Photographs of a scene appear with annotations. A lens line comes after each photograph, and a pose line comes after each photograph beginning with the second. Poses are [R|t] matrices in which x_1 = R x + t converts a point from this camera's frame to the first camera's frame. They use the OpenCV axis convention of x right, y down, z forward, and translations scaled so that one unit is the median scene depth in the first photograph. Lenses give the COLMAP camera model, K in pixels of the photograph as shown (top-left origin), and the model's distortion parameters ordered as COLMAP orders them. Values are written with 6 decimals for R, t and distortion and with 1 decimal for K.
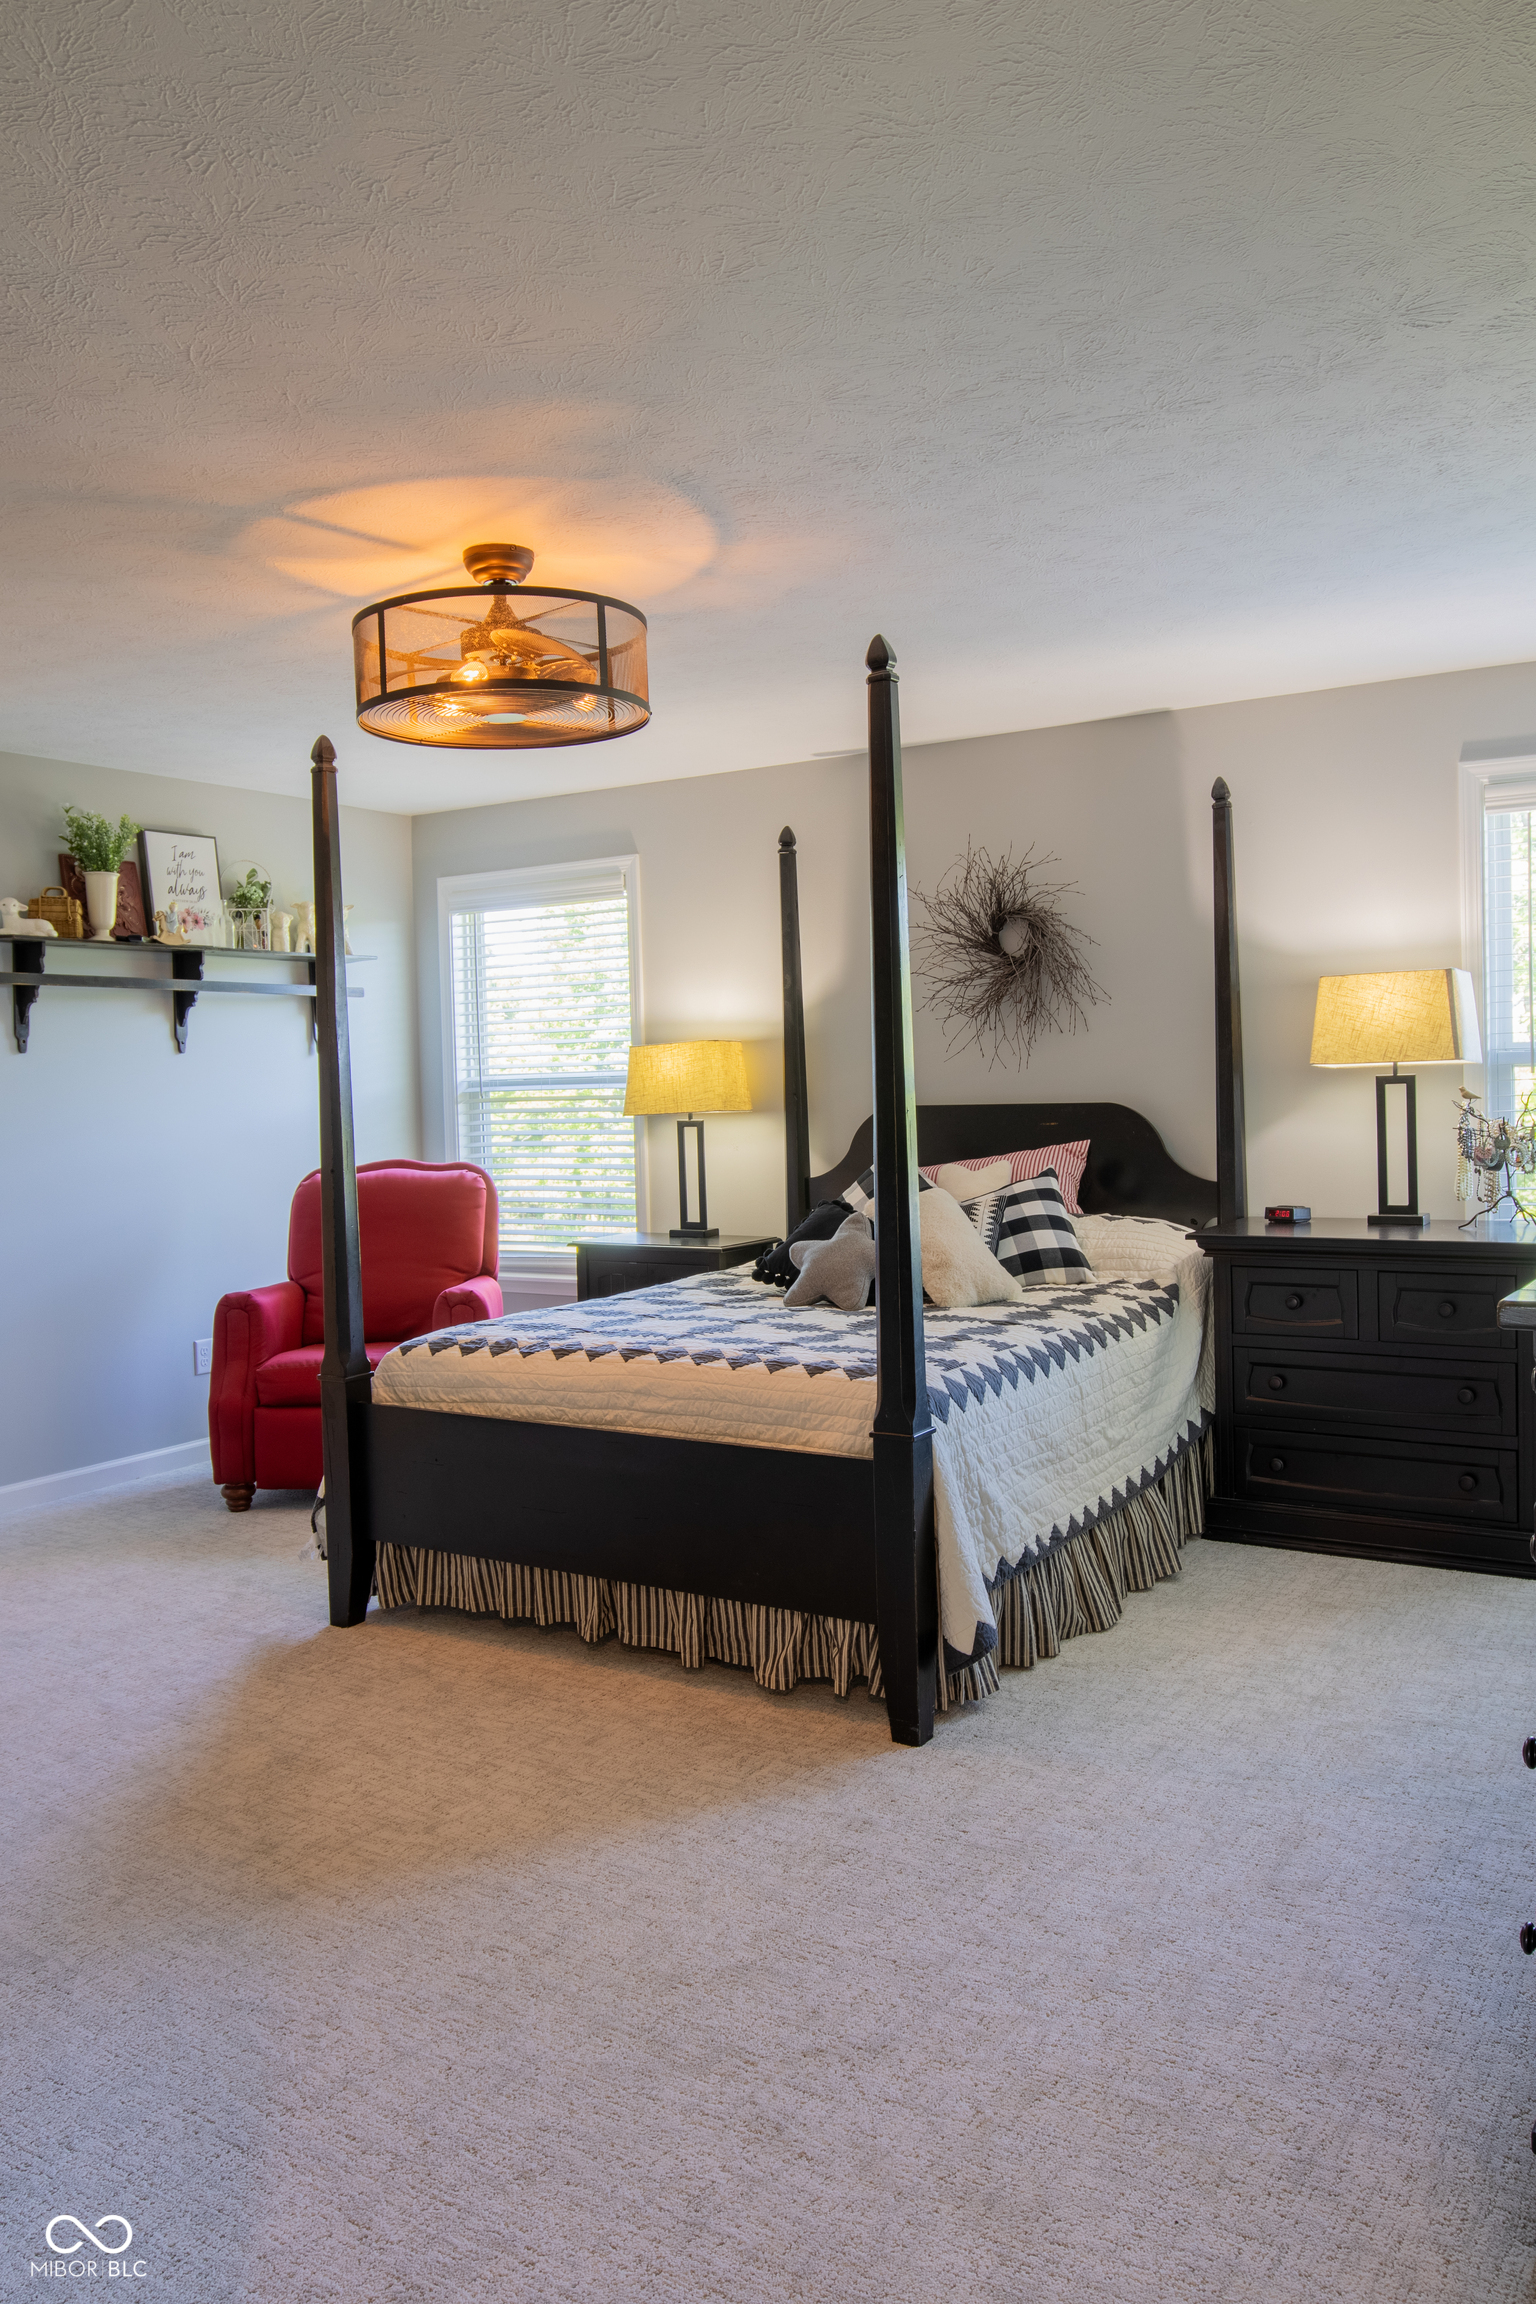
lens RADIAL K [[1691.9, 0, 768.0], [0, 1691.9, 1152.0], [0, 0, 1]] dist [-0.005448, -0.063831]
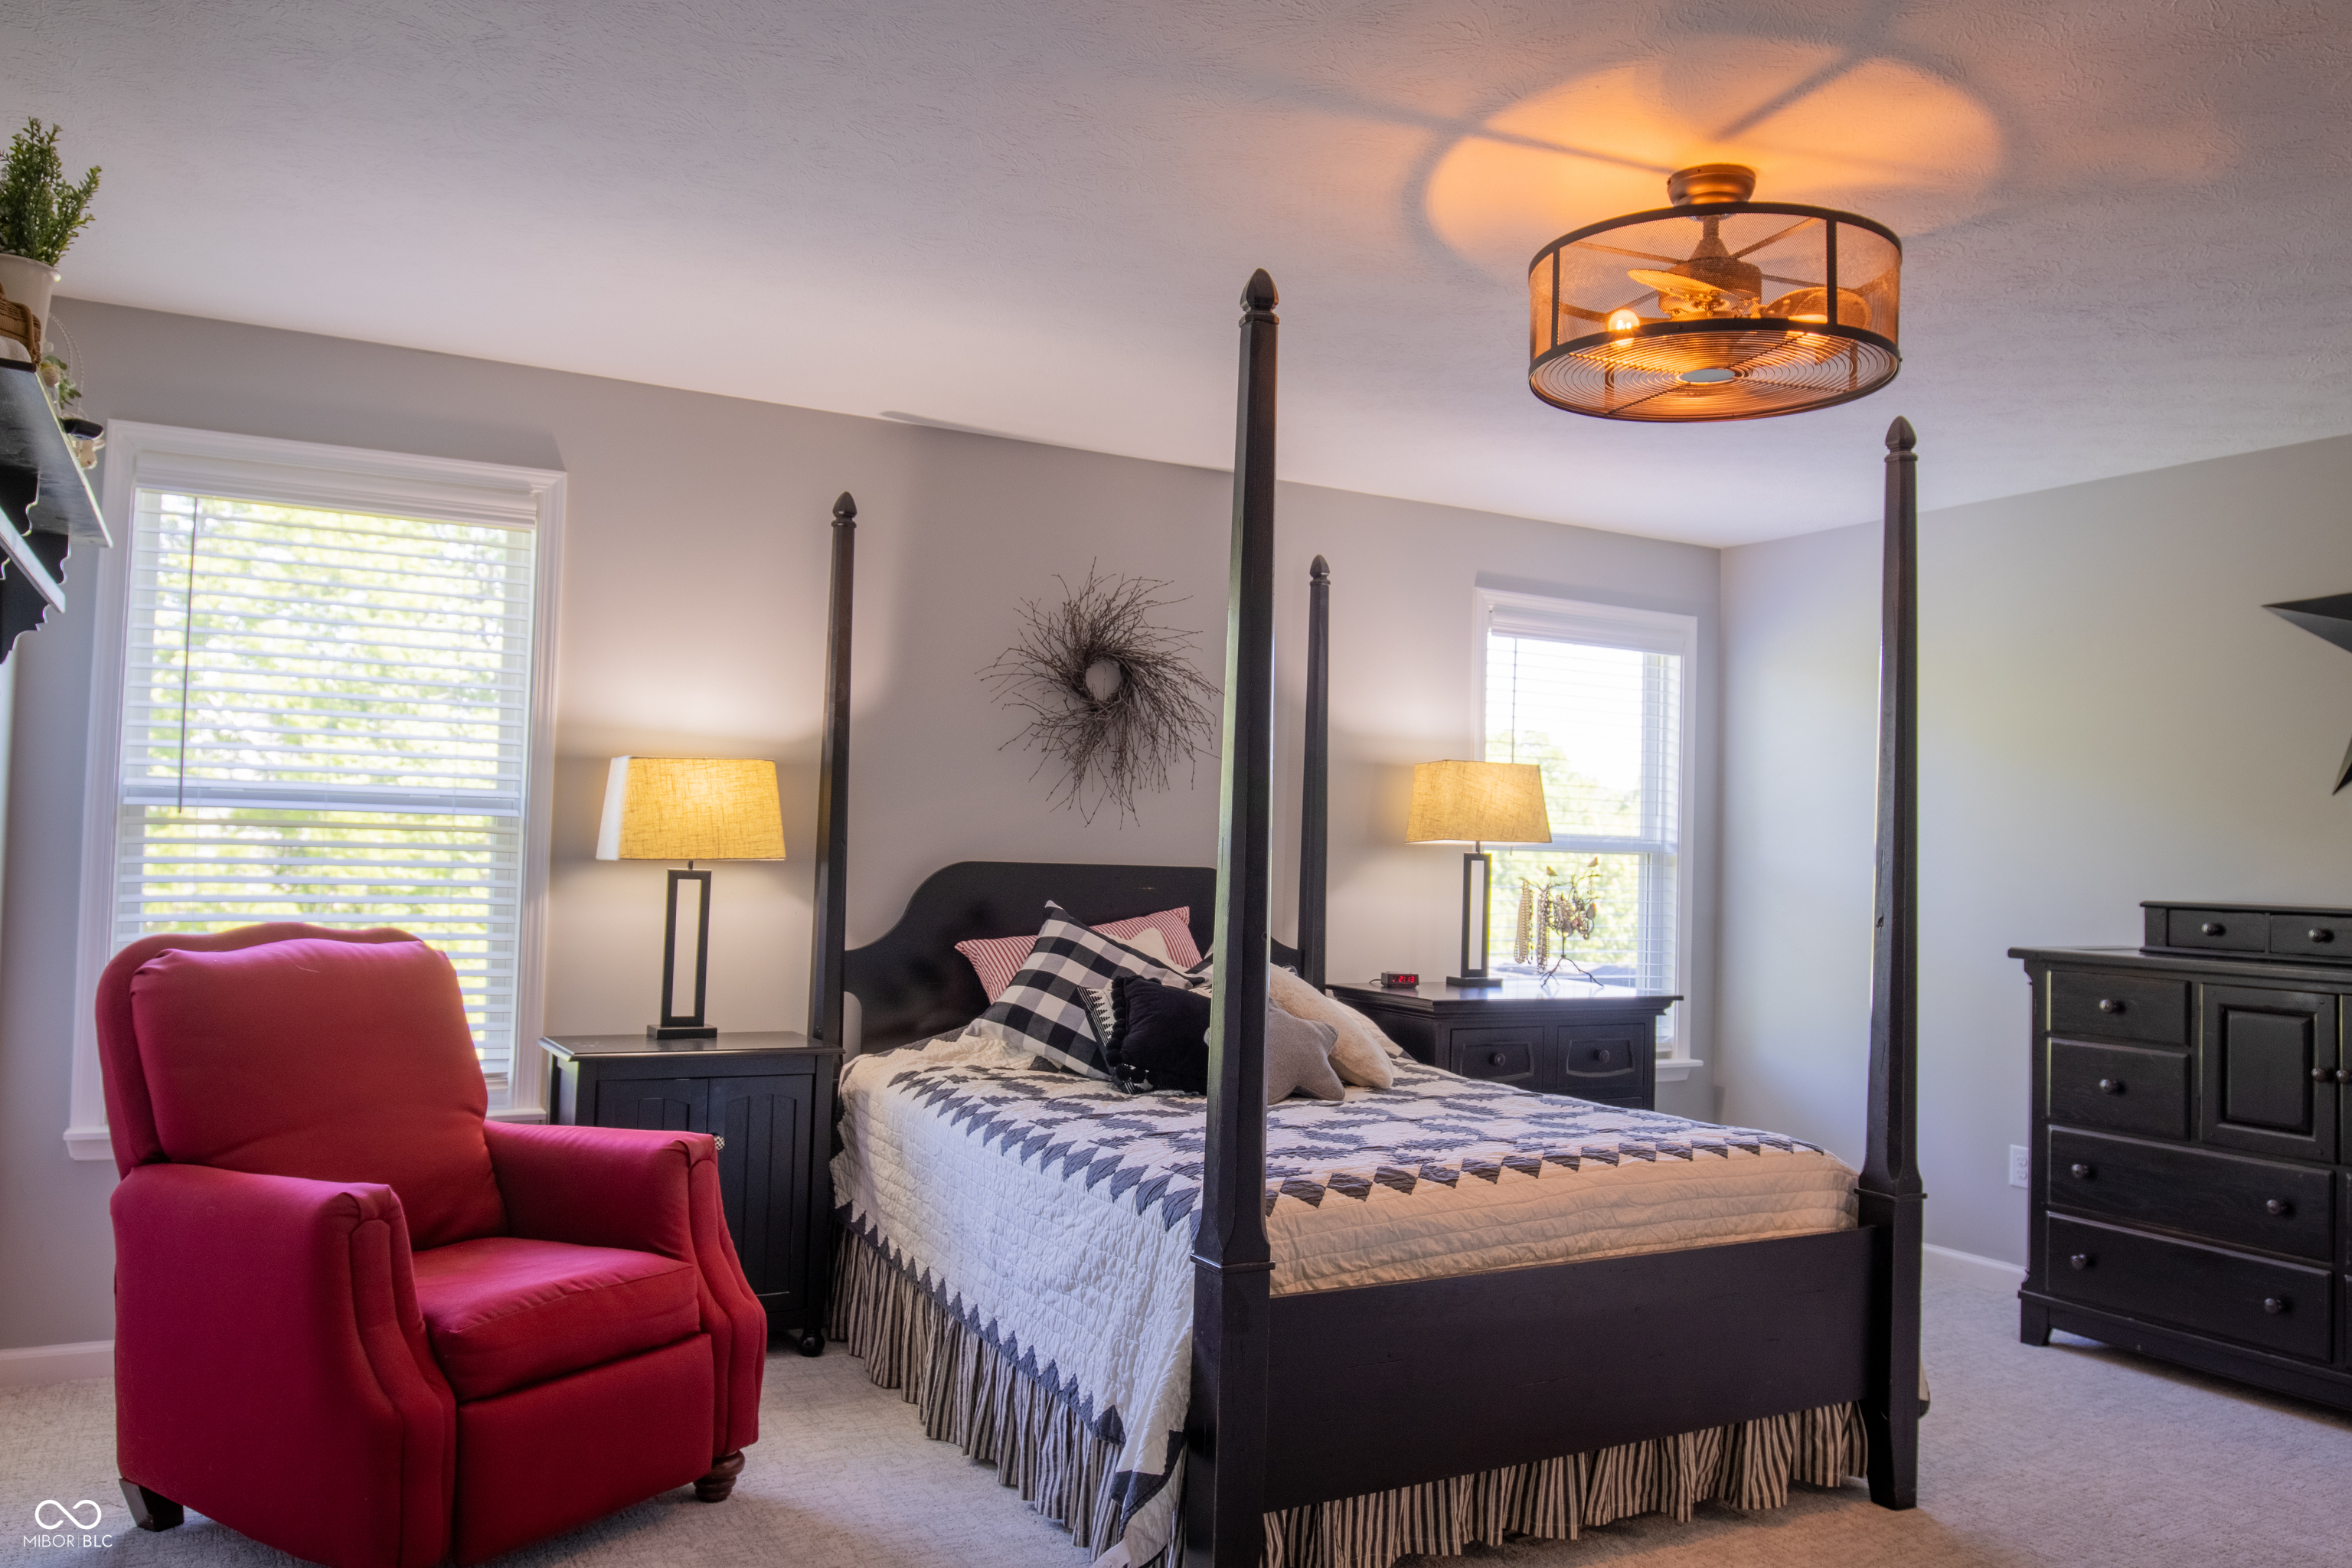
lens RADIAL K [[1727.1, 0, 1176.0], [0, 1727.1, 784.0], [0, 0, 1]] dist [-0.005448, -0.063831]
pose [[0.487533, 0.077752, 0.869635, -0.730774], [-0.002756, 0.996159, -0.087519, 0.010060], [-0.873100, 0.040272, 0.485875, 0.611713]]
